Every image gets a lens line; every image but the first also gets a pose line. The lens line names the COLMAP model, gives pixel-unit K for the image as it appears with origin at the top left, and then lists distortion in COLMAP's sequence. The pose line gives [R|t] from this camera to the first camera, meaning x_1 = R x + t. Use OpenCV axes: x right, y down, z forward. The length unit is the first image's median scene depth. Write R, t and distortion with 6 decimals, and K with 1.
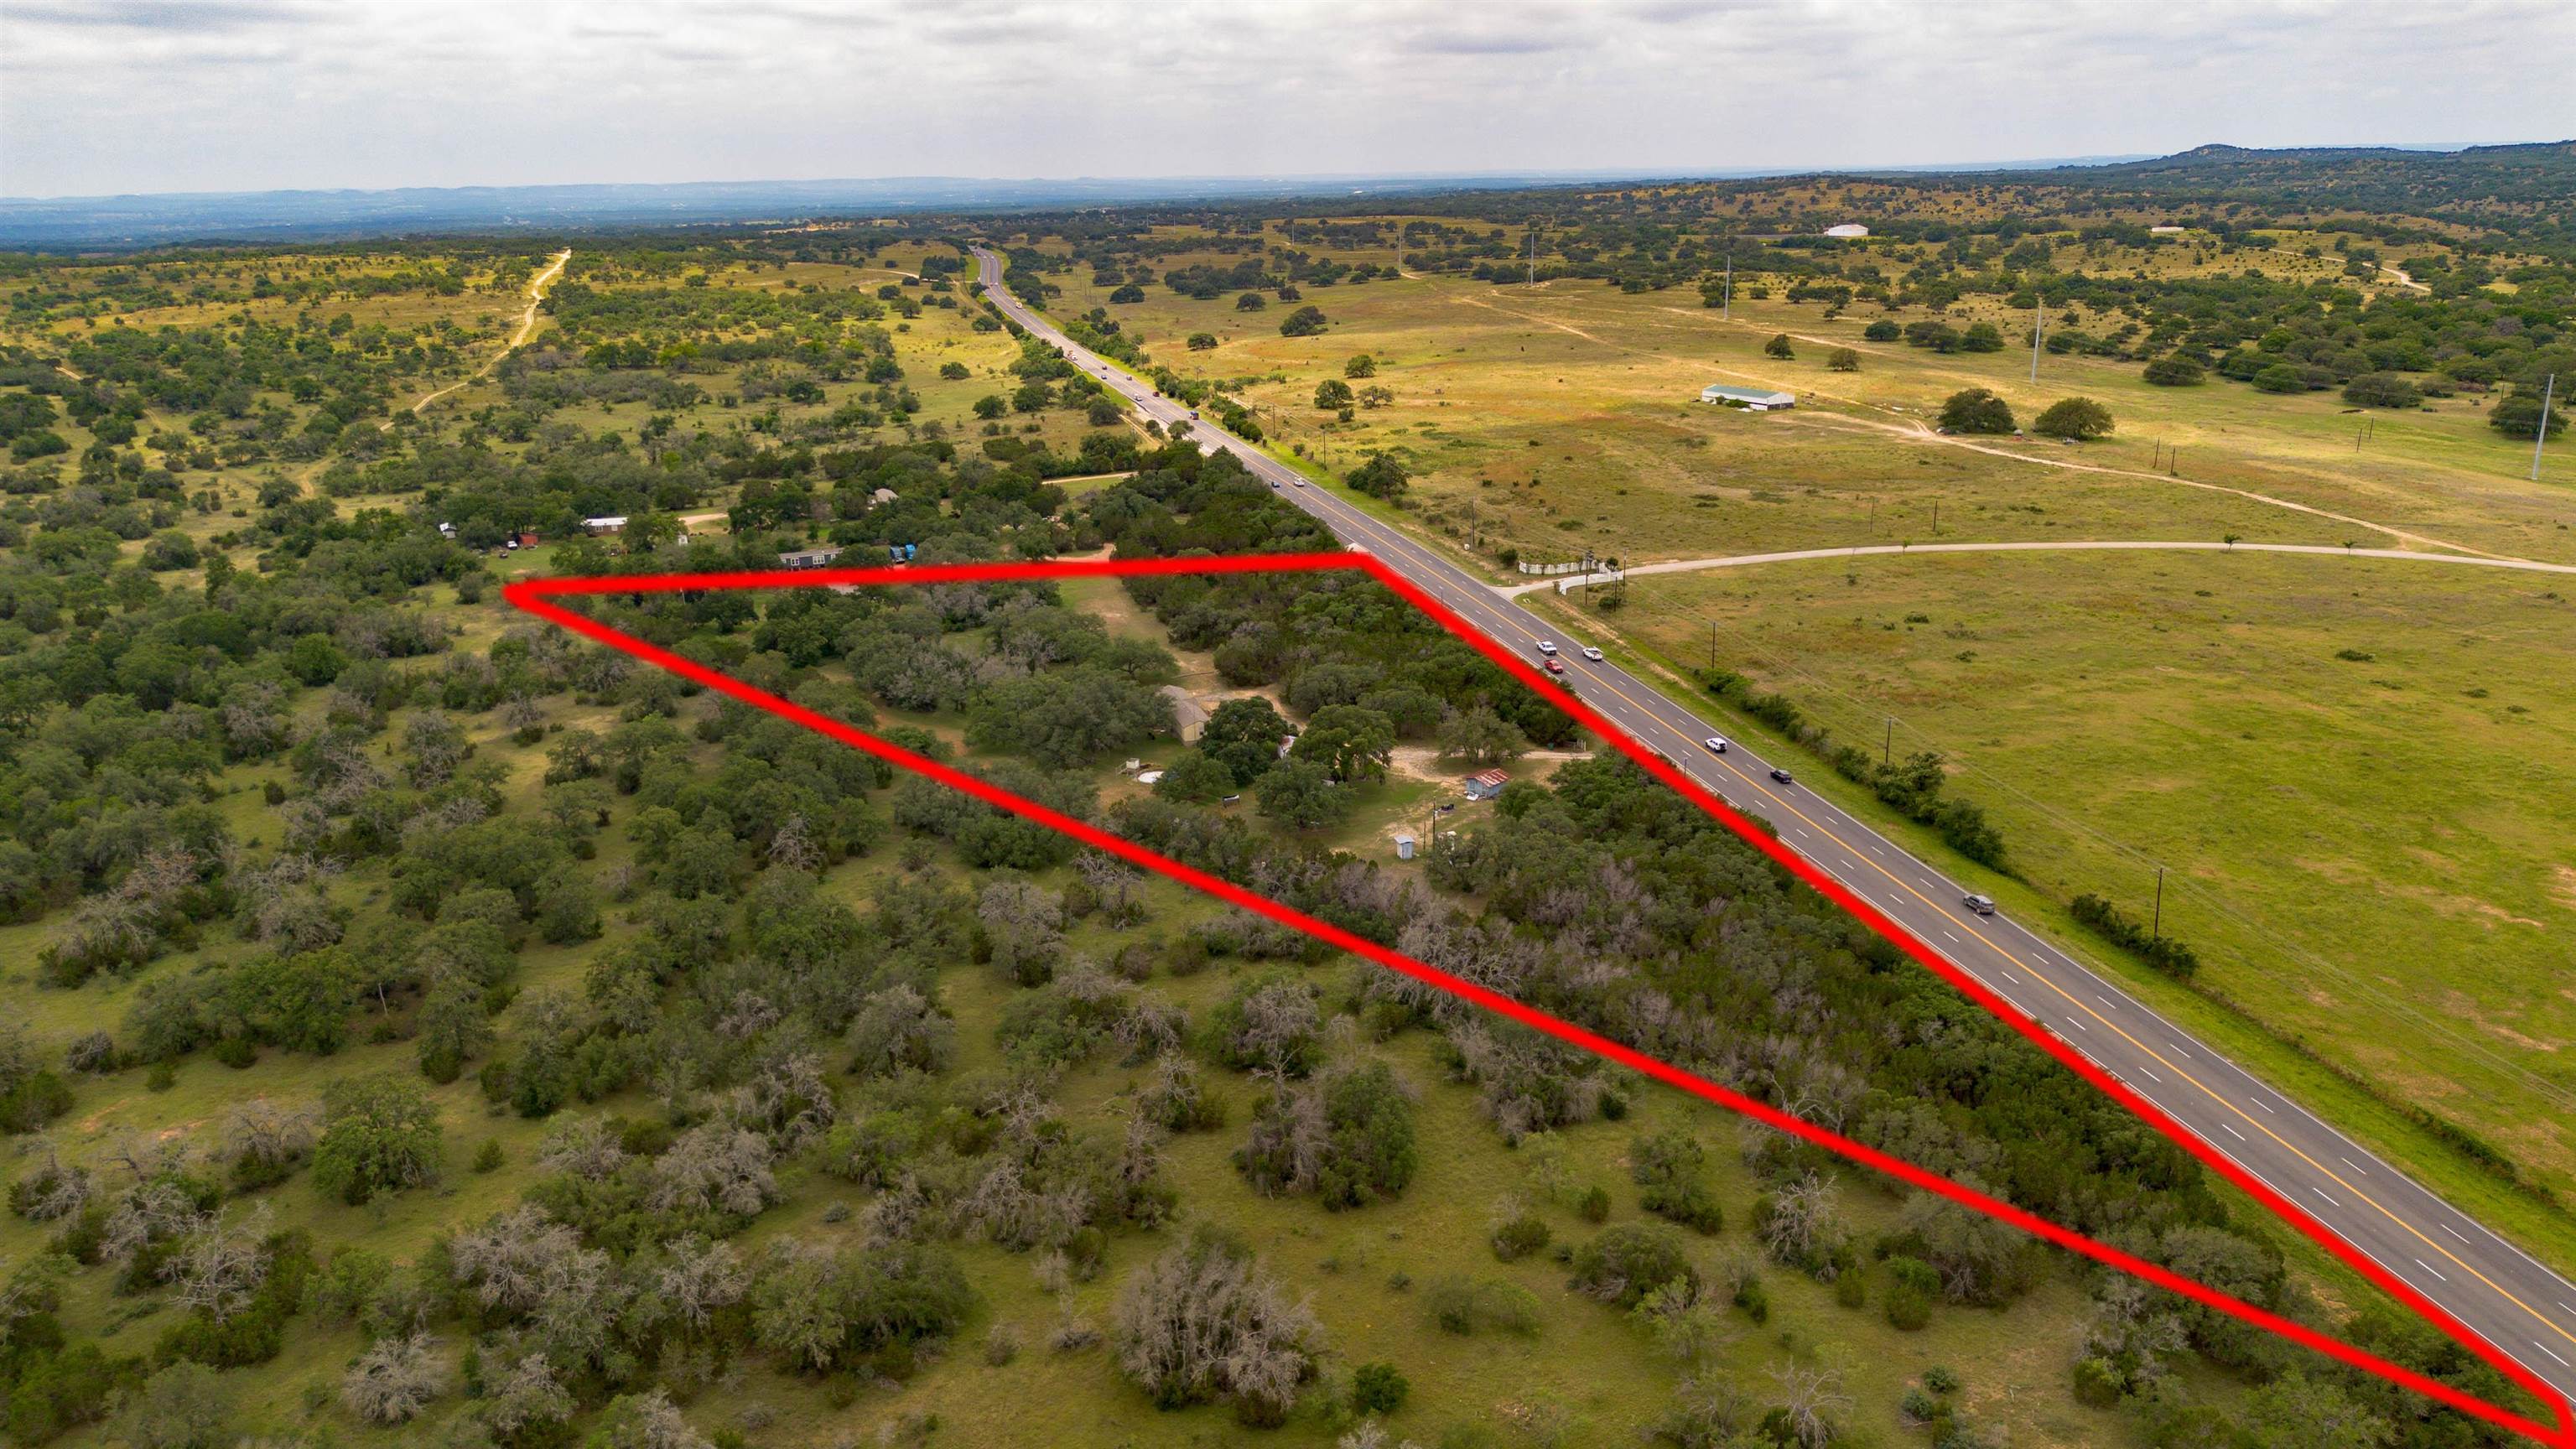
lens RADIAL K [[1825.8, 0, 1295.8], [0, 1825.8, 712.6], [0, 0, 1]] dist [0.063556, -0.062252]
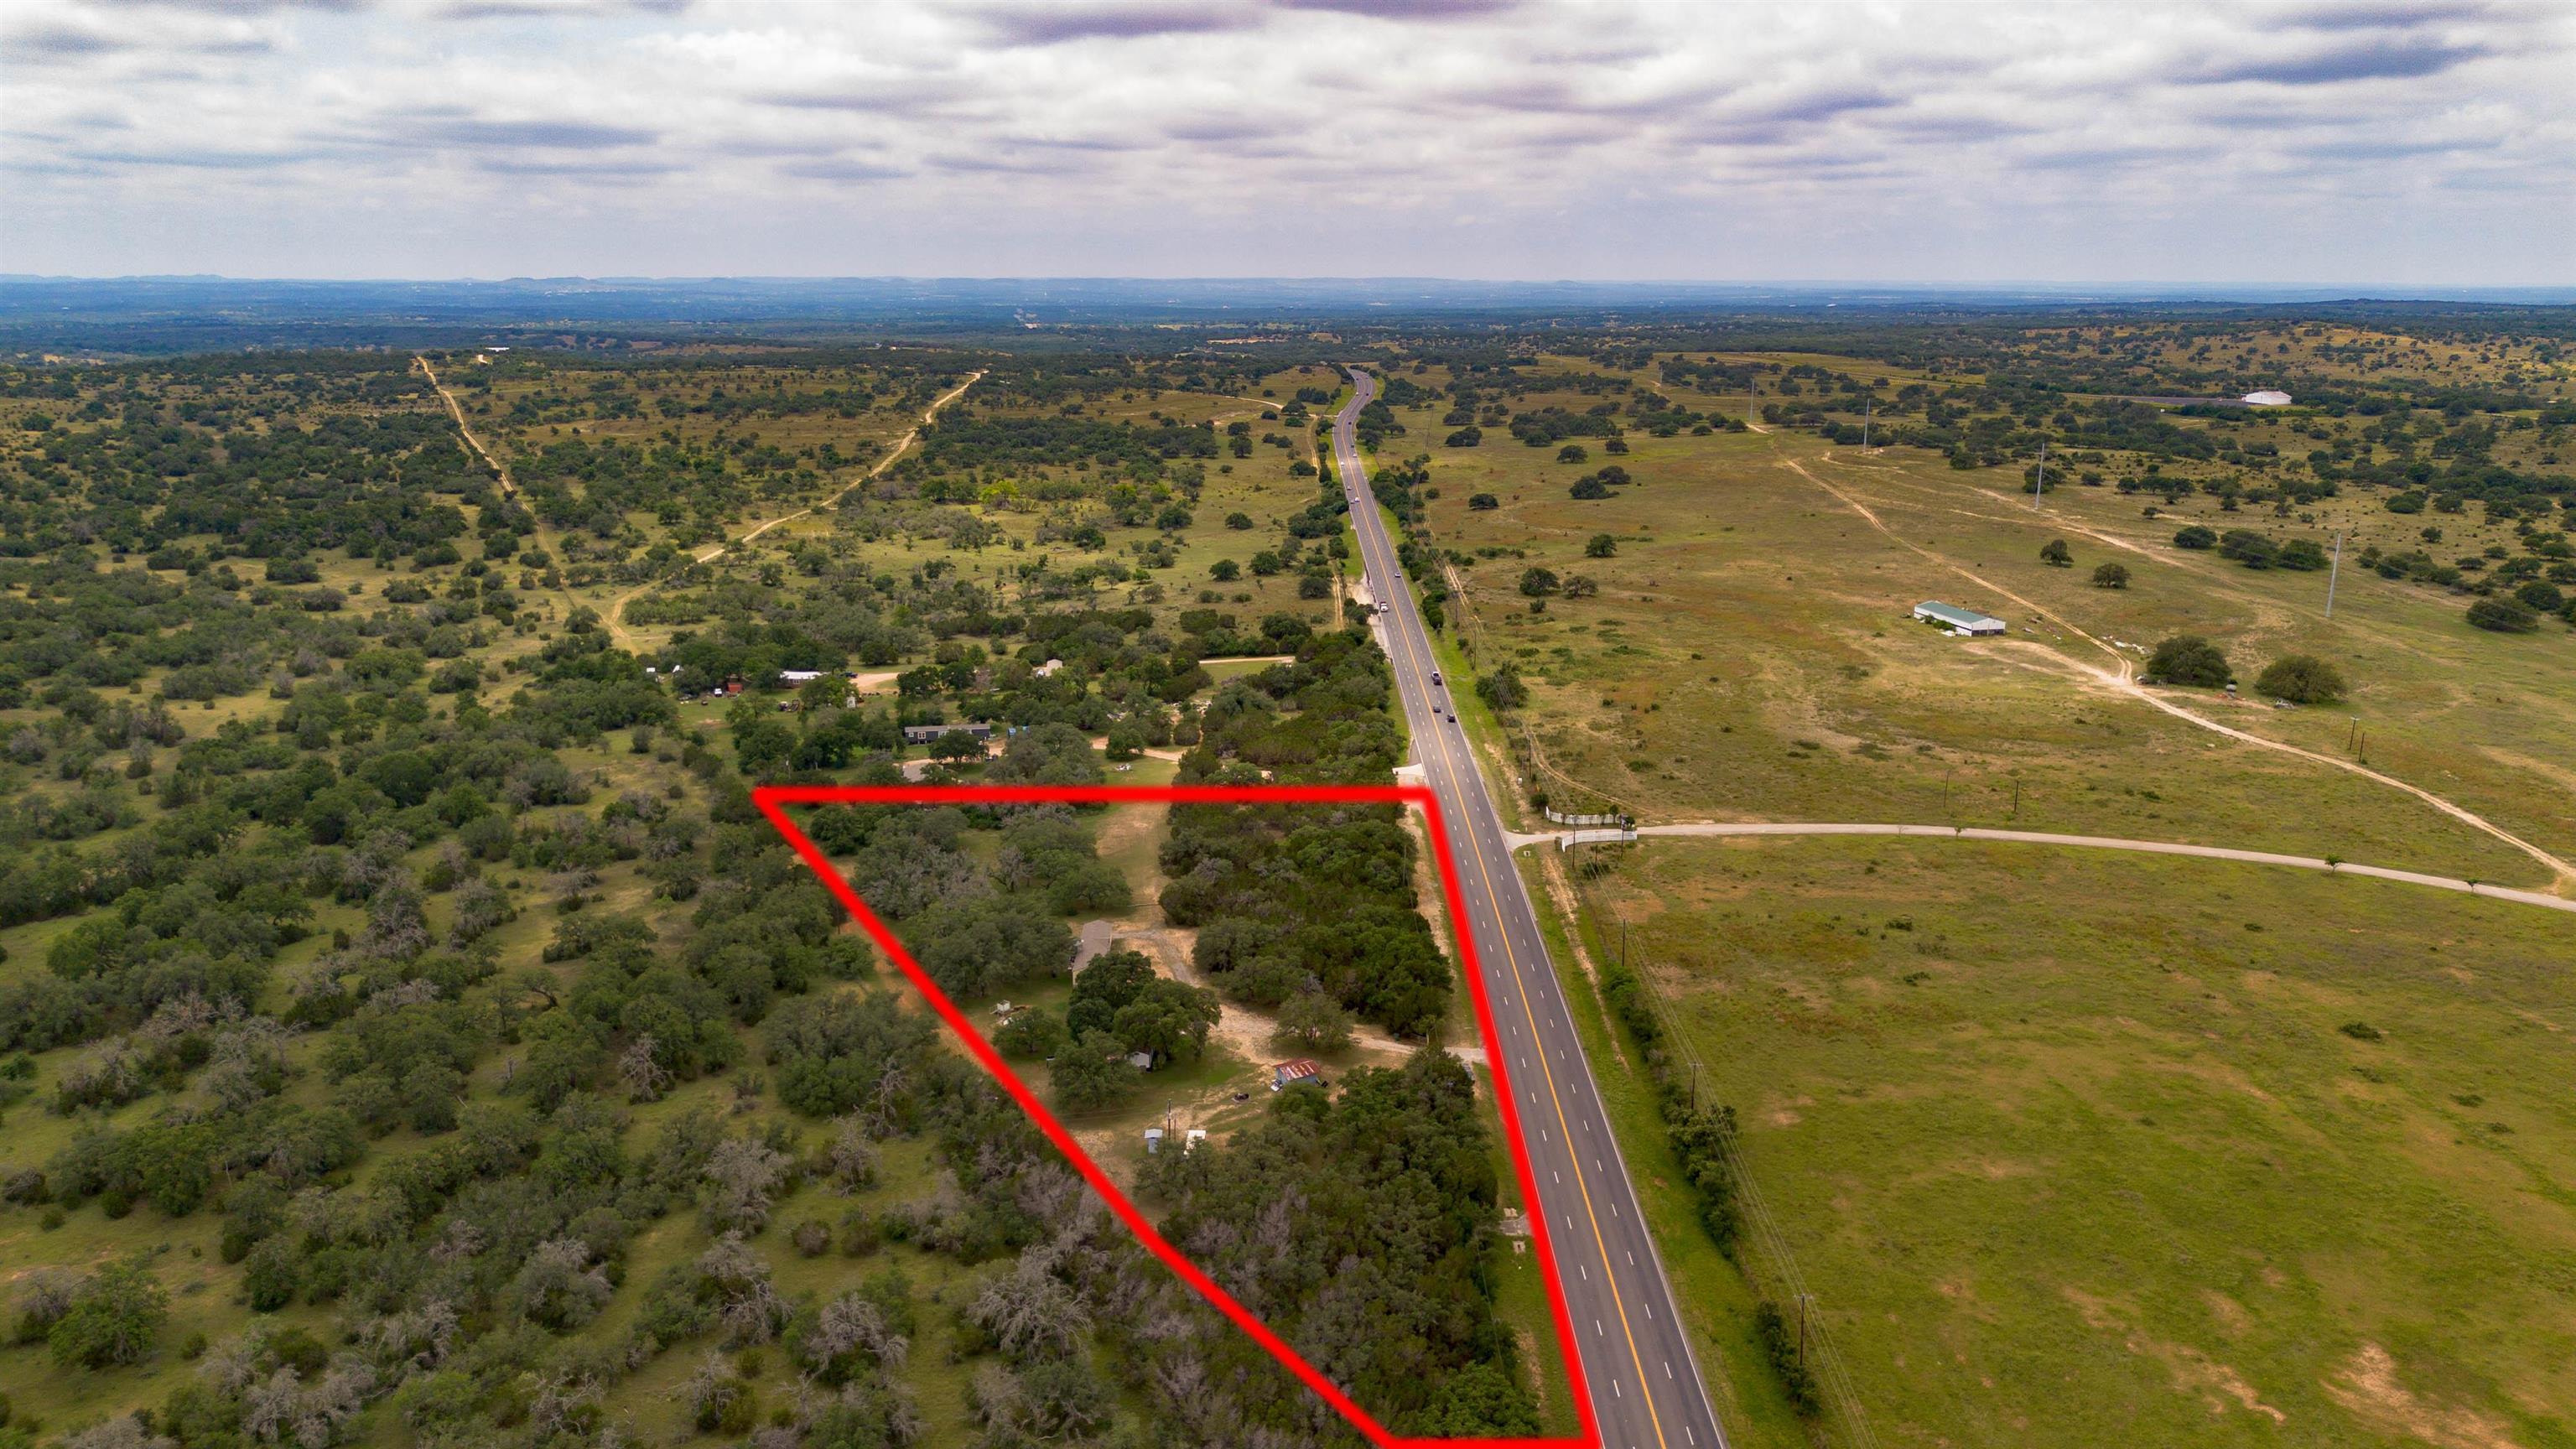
lens RADIAL K [[1825.8, 0, 1276.1], [0, 1825.8, 725.7], [0, 0, 1]] dist [0.063556, -0.062252]
pose [[0.967555, 0.081536, -0.239143, 0.134949], [-0.092819, 0.995022, -0.036285, -0.048734], [0.234994, 0.057305, 0.970306, -0.000230]]
